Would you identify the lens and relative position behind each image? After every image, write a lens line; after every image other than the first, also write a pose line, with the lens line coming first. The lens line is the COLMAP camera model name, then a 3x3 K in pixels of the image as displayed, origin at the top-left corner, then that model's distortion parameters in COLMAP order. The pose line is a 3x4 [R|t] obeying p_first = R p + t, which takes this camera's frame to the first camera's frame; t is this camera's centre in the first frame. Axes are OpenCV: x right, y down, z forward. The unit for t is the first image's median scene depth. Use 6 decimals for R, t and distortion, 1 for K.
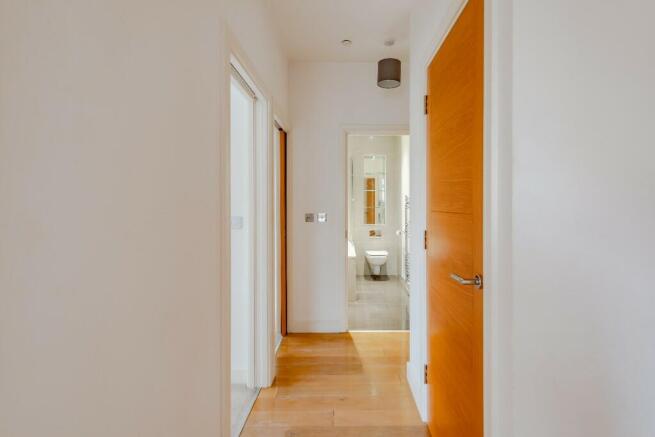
lens RADIAL K [[341.1, 0, 327.5], [0, 341.1, 218.5], [0, 0, 1]] dist [0.001654, 0.000337]
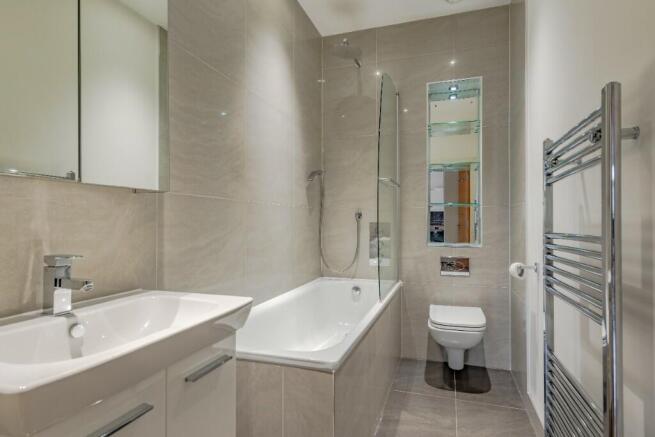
lens RADIAL K [[341.1, 0, 327.5], [0, 341.1, 218.5], [0, 0, 1]] dist [0.001654, 0.000337]
pose [[0.957270, -0.007307, -0.289102, 0.112351], [-0.008136, 0.998605, -0.052178, 0.009184], [0.289080, 0.052301, 0.955875, 0.546665]]
